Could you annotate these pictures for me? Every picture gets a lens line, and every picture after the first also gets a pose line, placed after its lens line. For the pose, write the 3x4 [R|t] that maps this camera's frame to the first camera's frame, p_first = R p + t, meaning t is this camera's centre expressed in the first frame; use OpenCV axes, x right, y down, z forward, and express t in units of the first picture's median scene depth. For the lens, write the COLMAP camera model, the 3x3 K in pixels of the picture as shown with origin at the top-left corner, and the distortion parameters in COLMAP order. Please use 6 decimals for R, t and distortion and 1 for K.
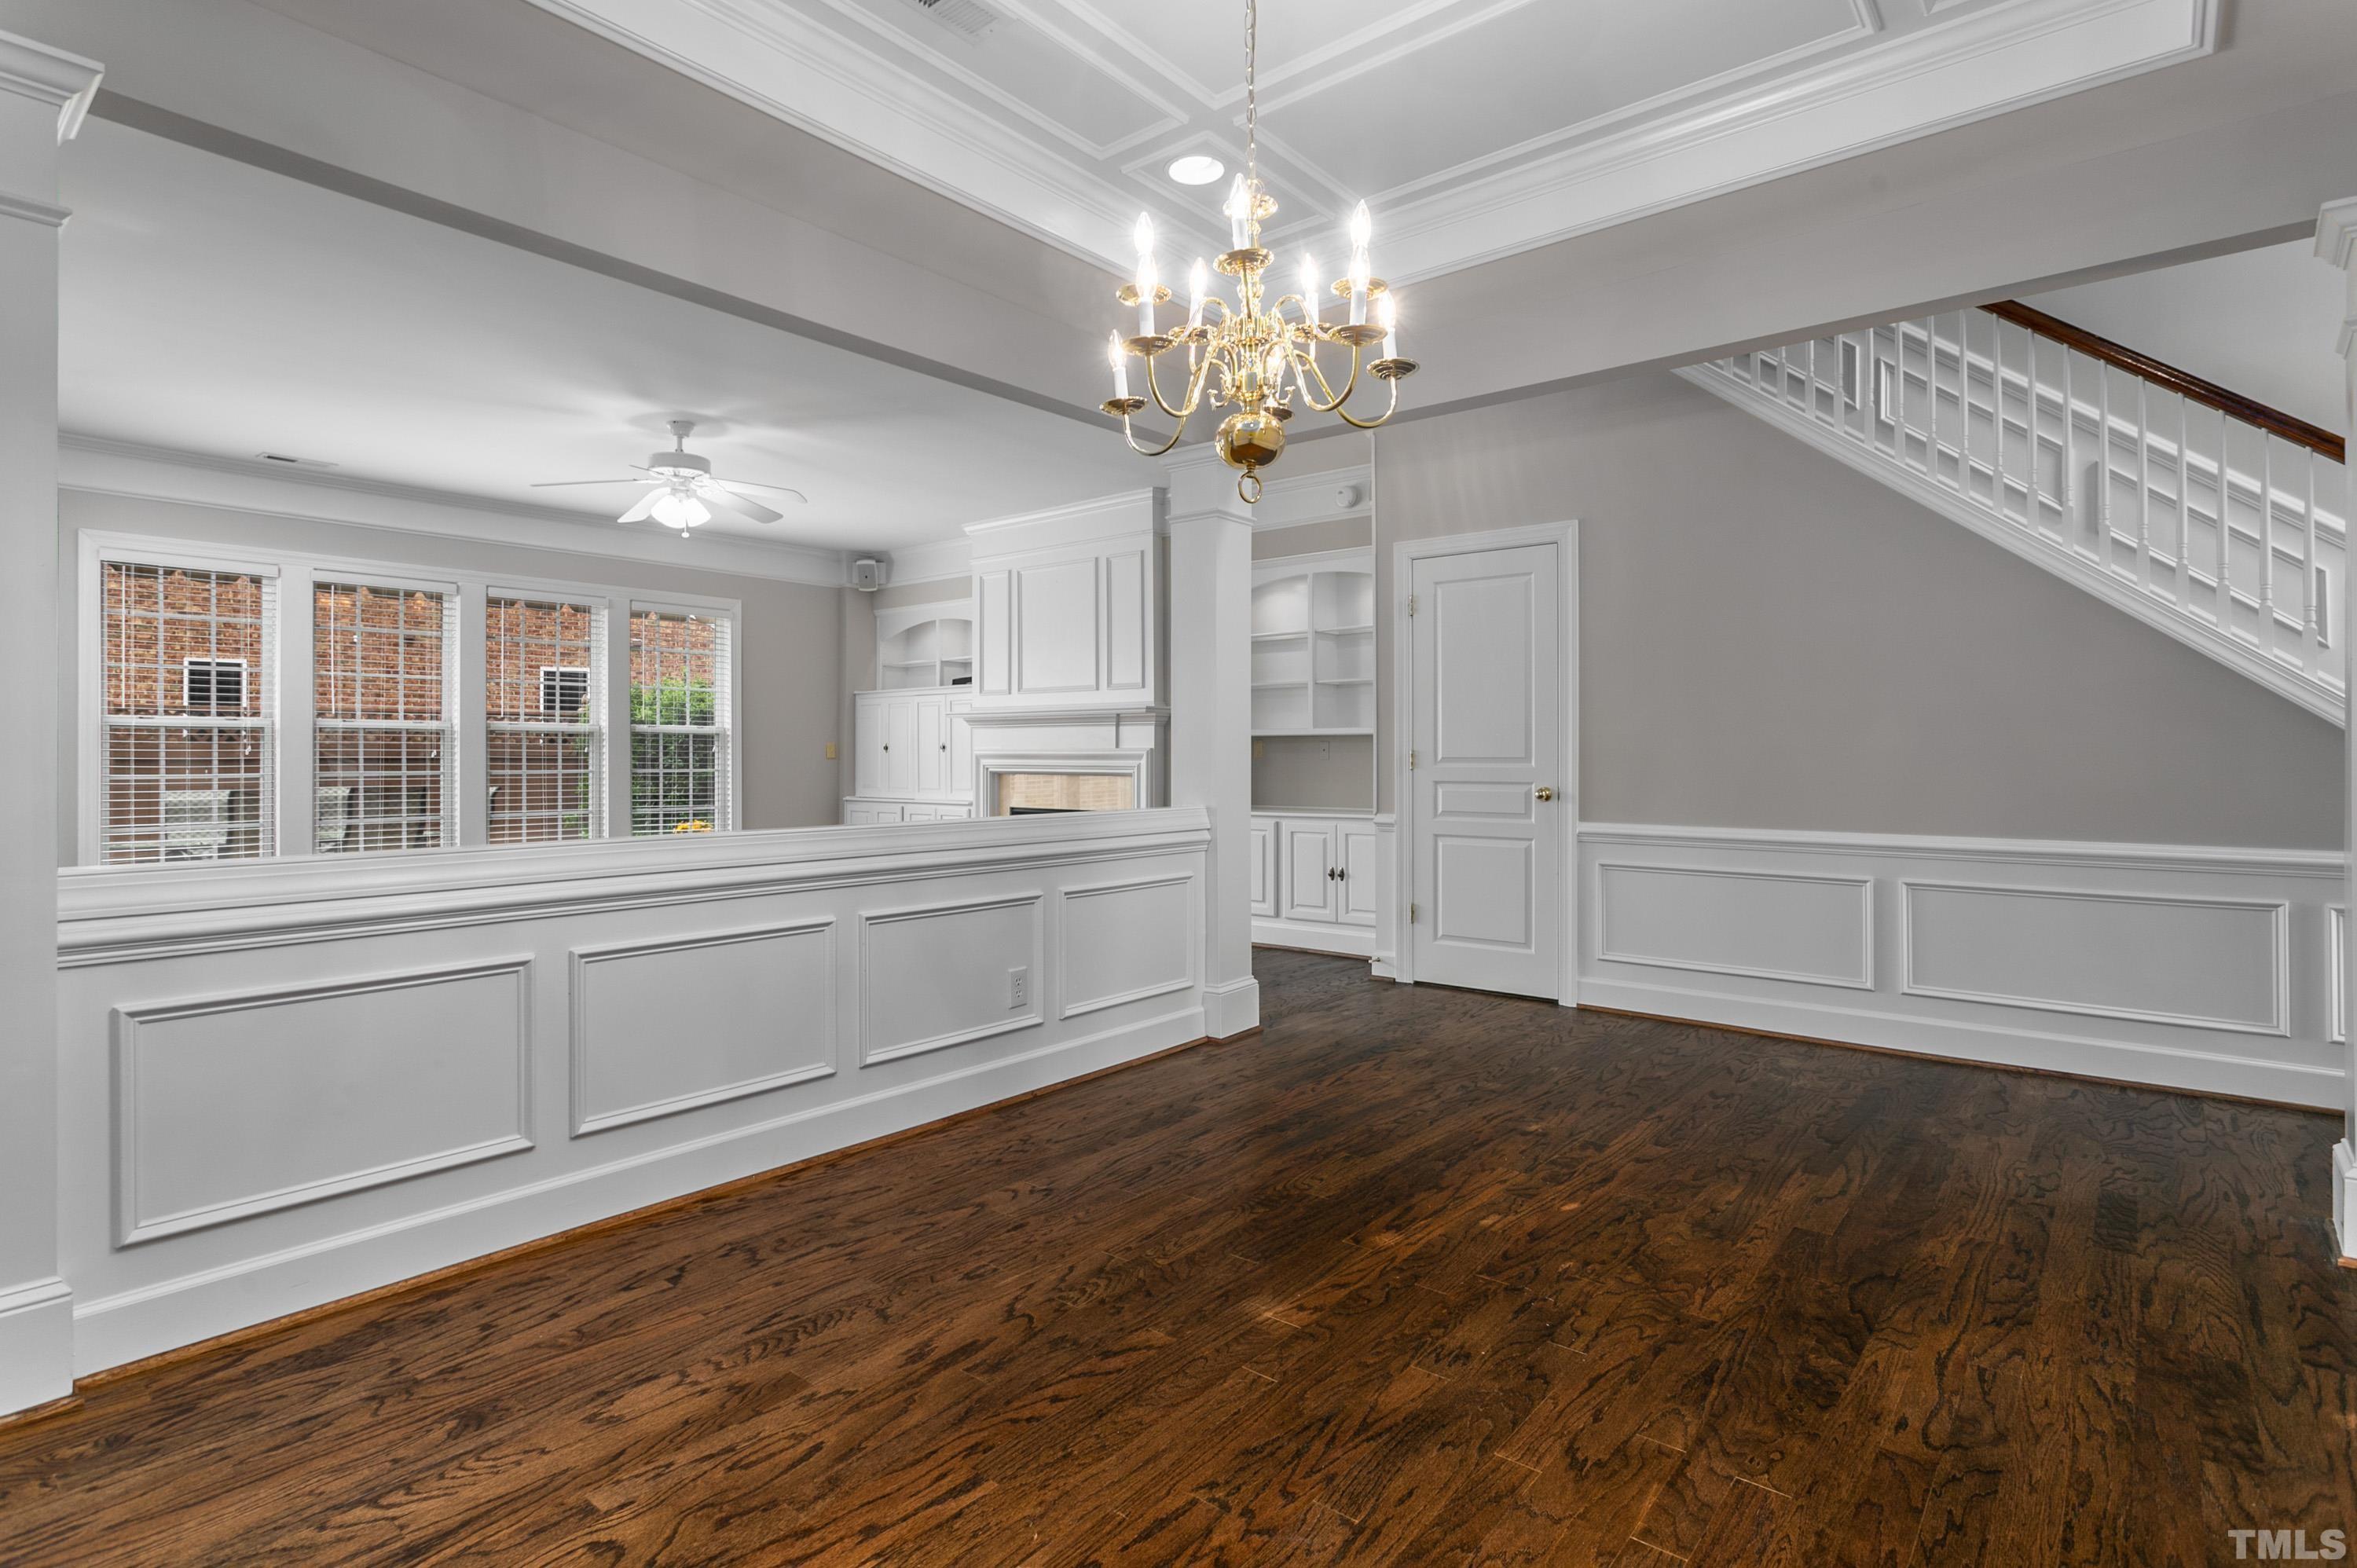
lens RADIAL K [[1182.0, 0, 1171.9], [0, 1182.0, 758.5], [0, 0, 1]] dist [-0.000353, 0.001103]
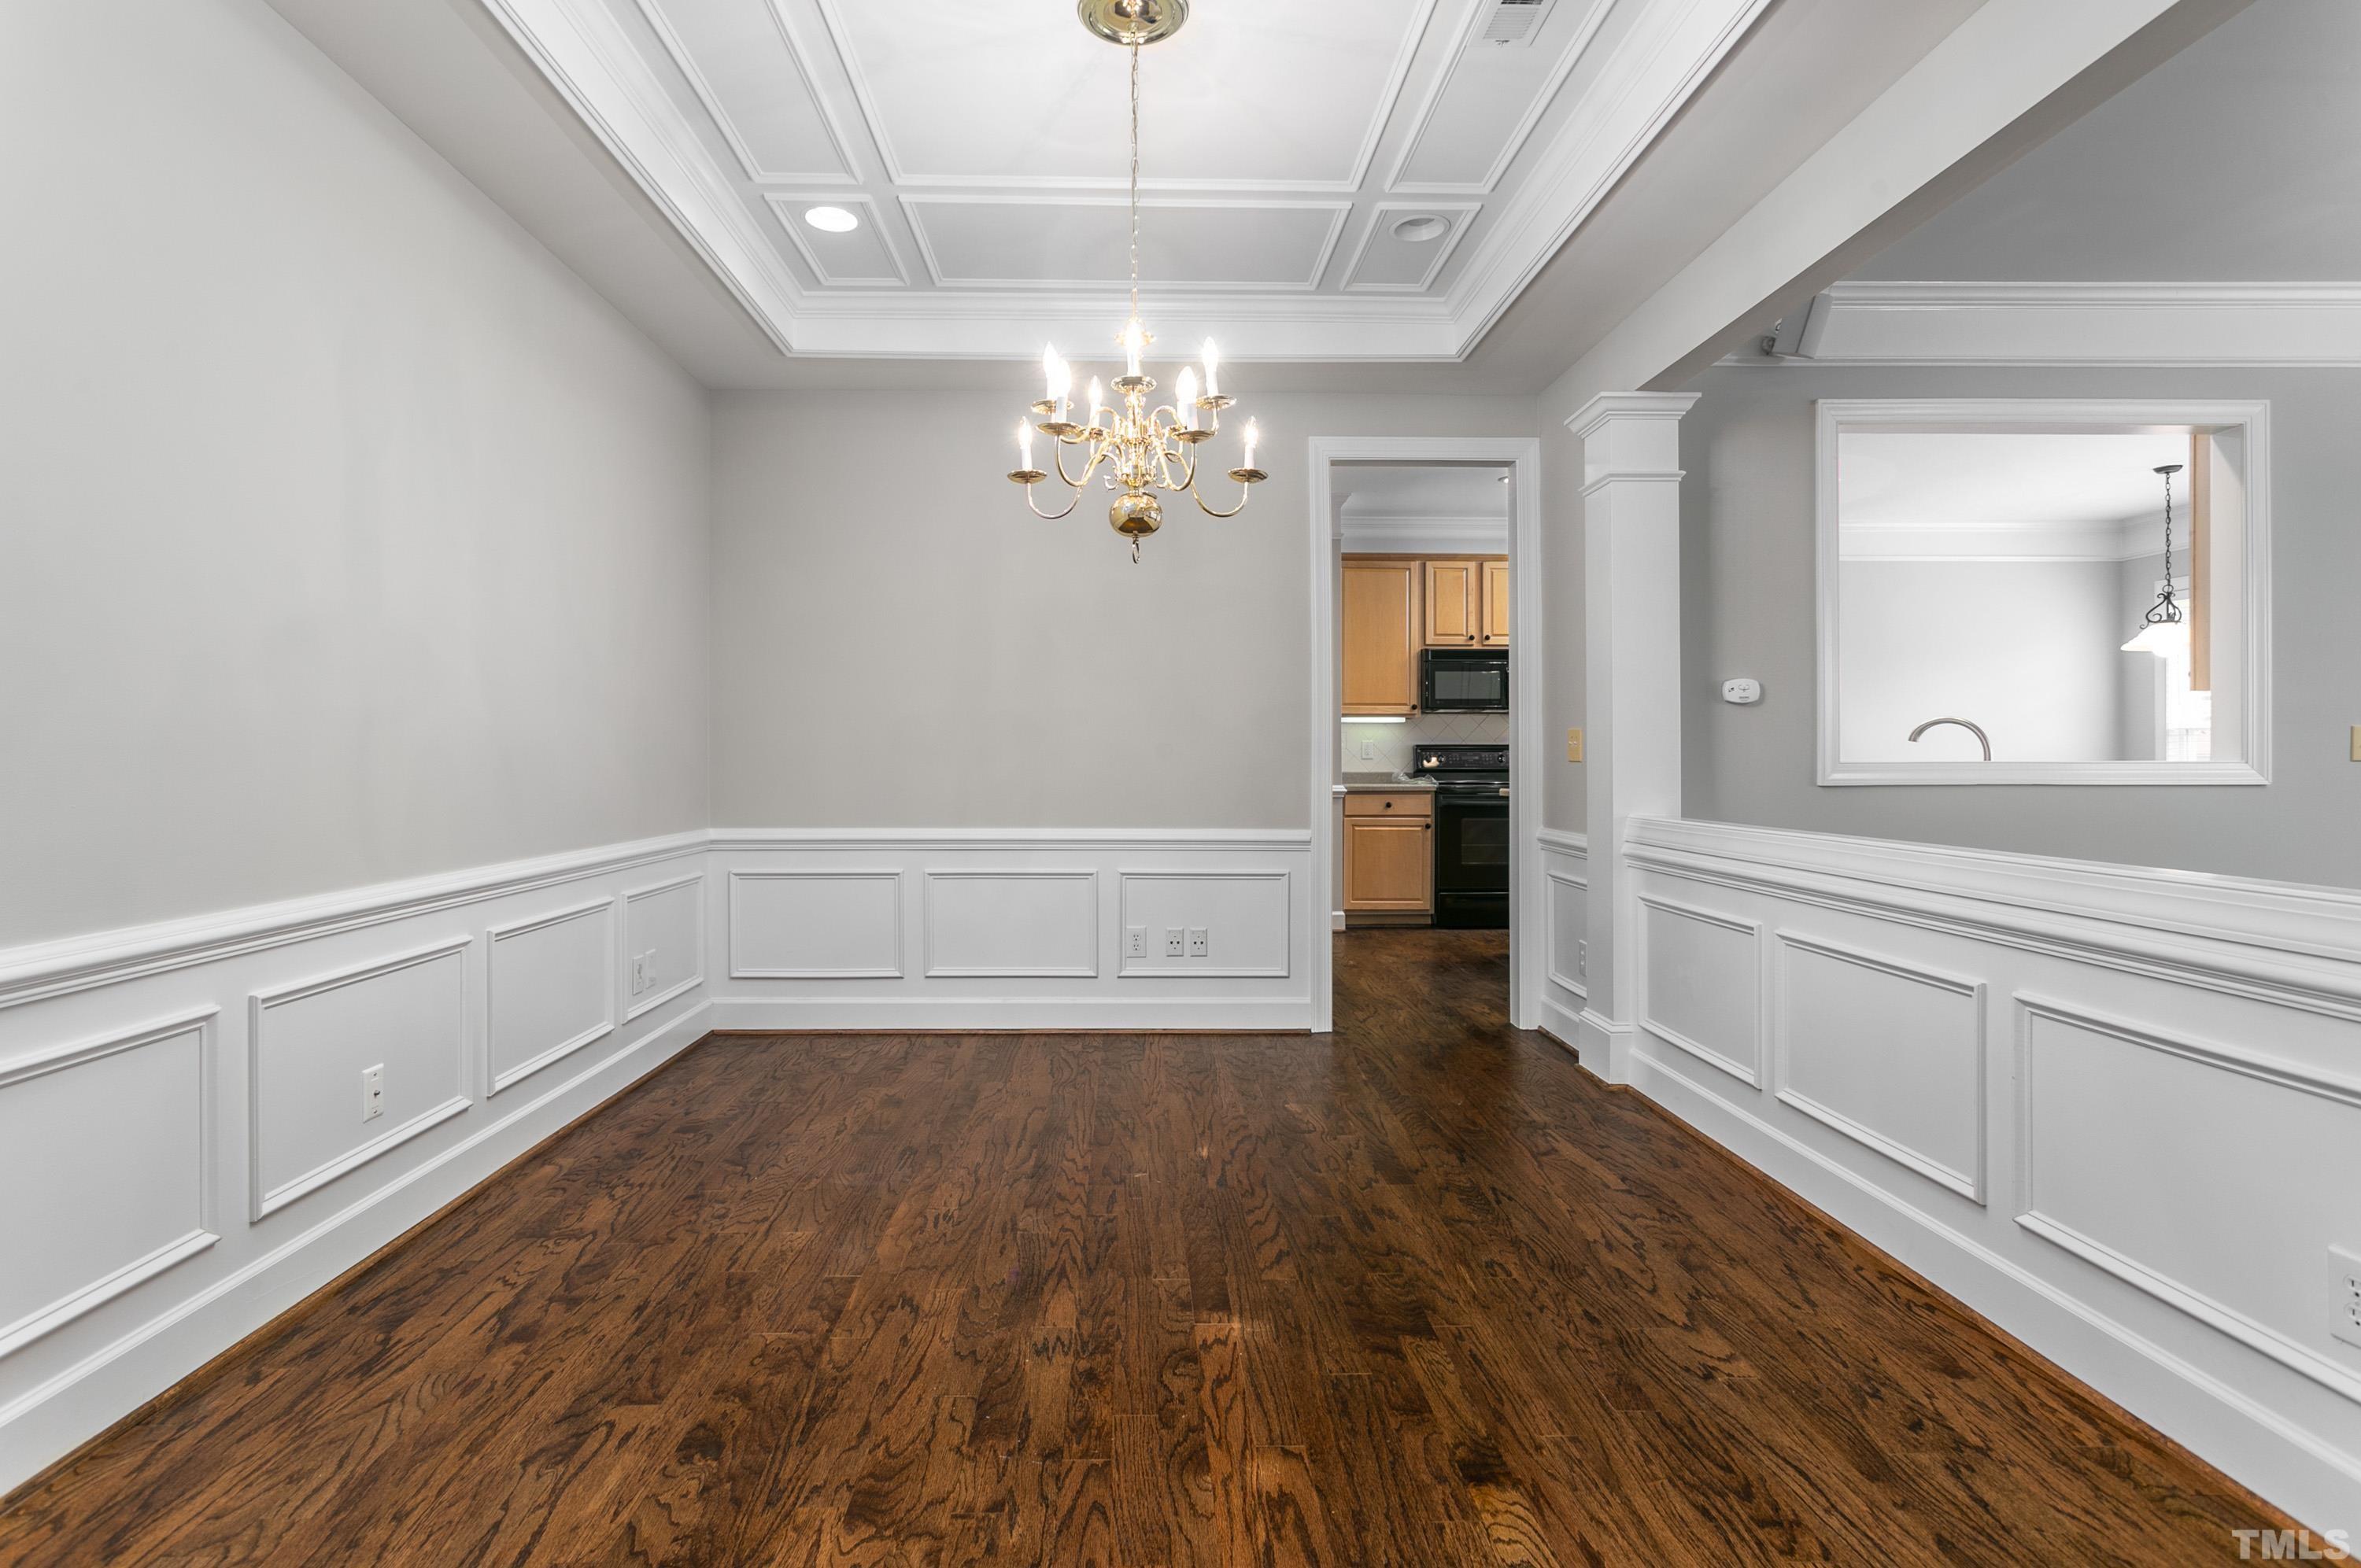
lens RADIAL K [[1183.9, 0, 1173.9], [0, 1183.9, 758.4], [0, 0, 1]] dist [-0.000353, 0.001103]
pose [[-0.750566, 0.002729, -0.660790, 0.801640], [0.001190, 0.999995, 0.002778, -0.006978], [0.660795, 0.001299, -0.750565, 1.770584]]
